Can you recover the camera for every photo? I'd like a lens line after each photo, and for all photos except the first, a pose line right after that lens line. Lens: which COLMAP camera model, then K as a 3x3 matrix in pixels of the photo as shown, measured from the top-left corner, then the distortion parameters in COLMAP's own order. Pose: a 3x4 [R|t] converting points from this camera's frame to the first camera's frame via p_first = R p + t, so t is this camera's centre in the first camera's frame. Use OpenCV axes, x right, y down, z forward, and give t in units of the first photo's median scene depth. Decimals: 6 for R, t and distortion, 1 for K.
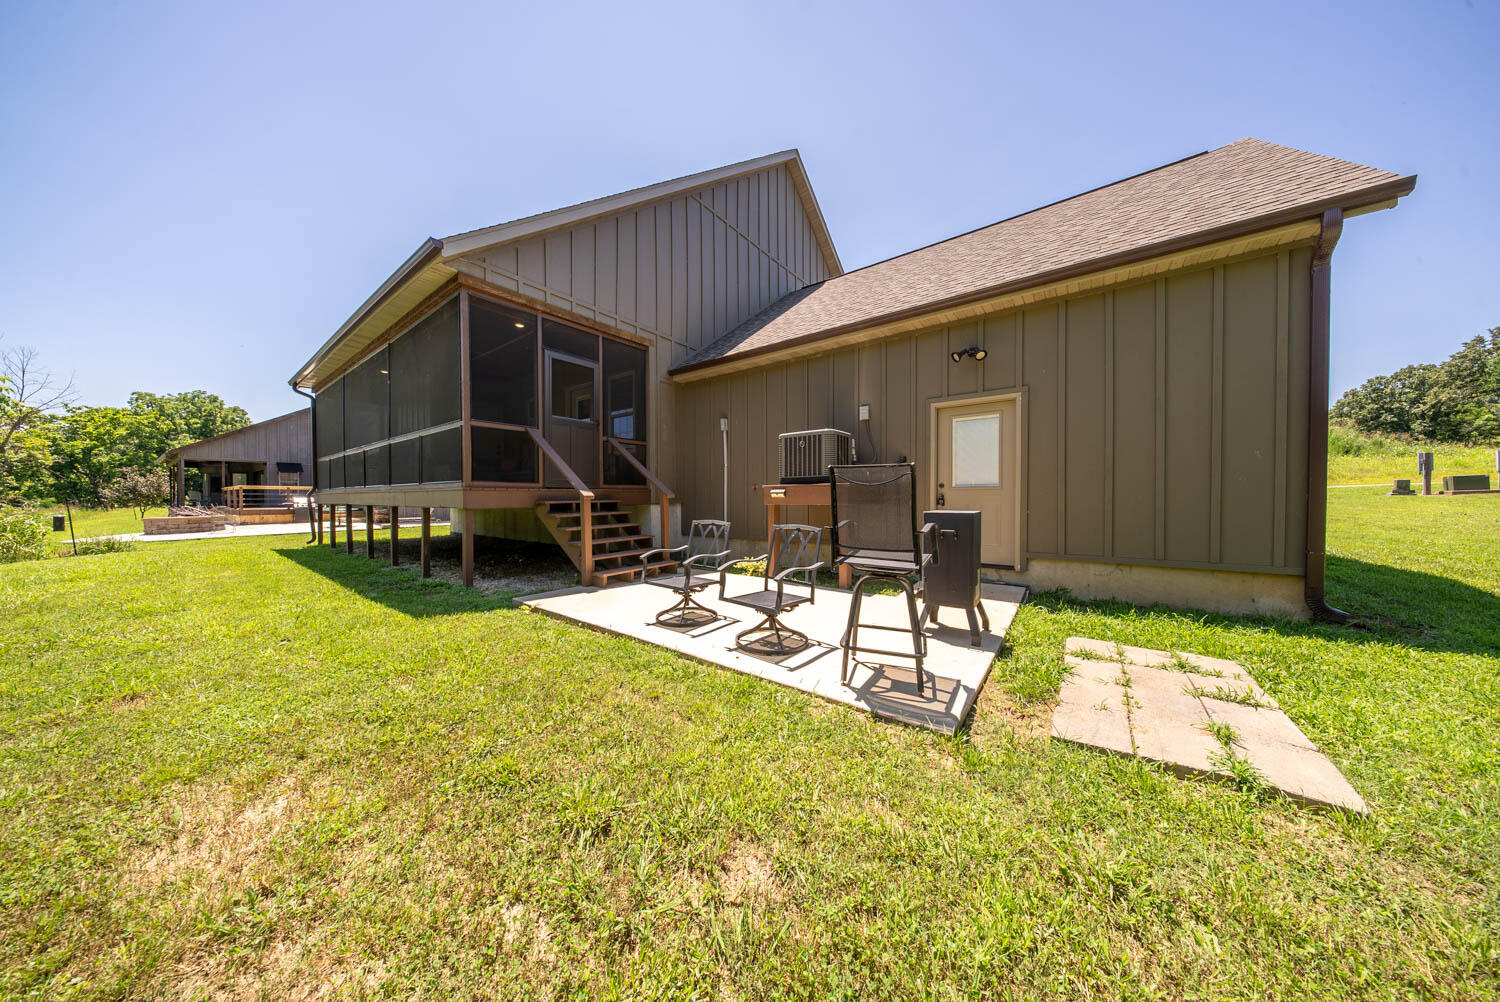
lens RADIAL K [[442.4, 0, 751.3], [0, 442.4, 505.0], [0, 0, 1]] dist [0.001029, -0.000521]
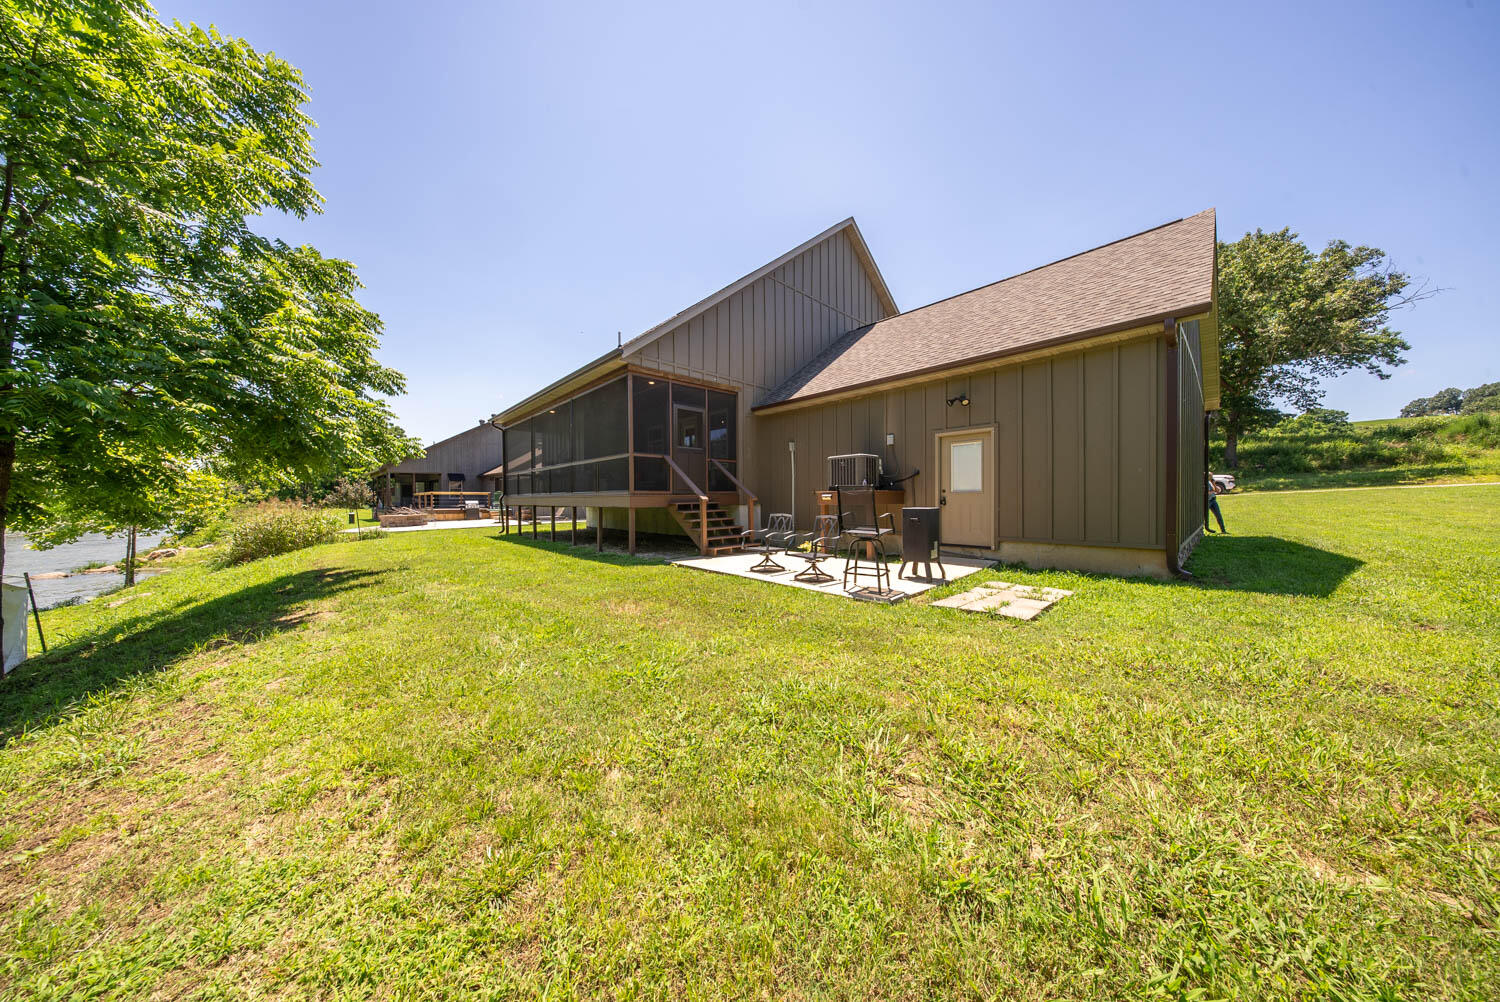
lens RADIAL K [[442.4, 0, 750.4], [0, 442.4, 501.5], [0, 0, 1]] dist [0.001029, -0.000521]
pose [[0.985565, -0.004001, -0.169251, 0.054329], [0.002371, 0.999949, -0.009835, 0.002259], [0.169282, 0.009292, 0.985524, -0.474069]]
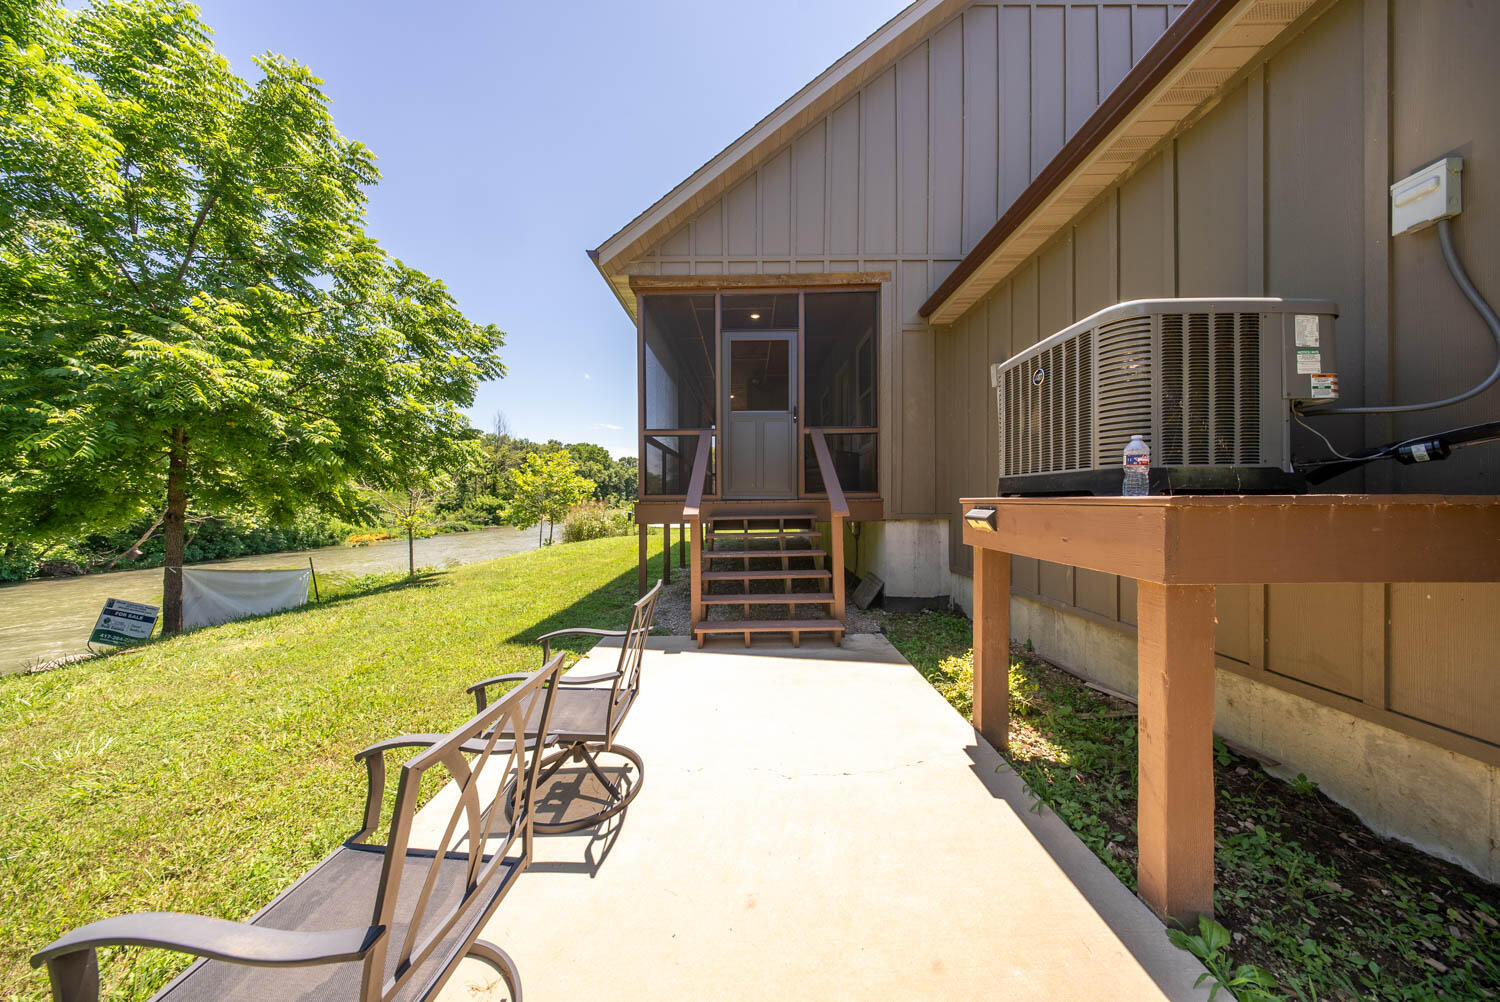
lens RADIAL K [[442.4, 0, 745.0], [0, 442.4, 502.1], [0, 0, 1]] dist [0.001029, -0.000521]
pose [[0.592919, 0.005745, -0.805242, 0.234081], [-0.008191, 0.999966, 0.001103, -0.037770], [0.805220, 0.005942, 0.592946, 0.564517]]
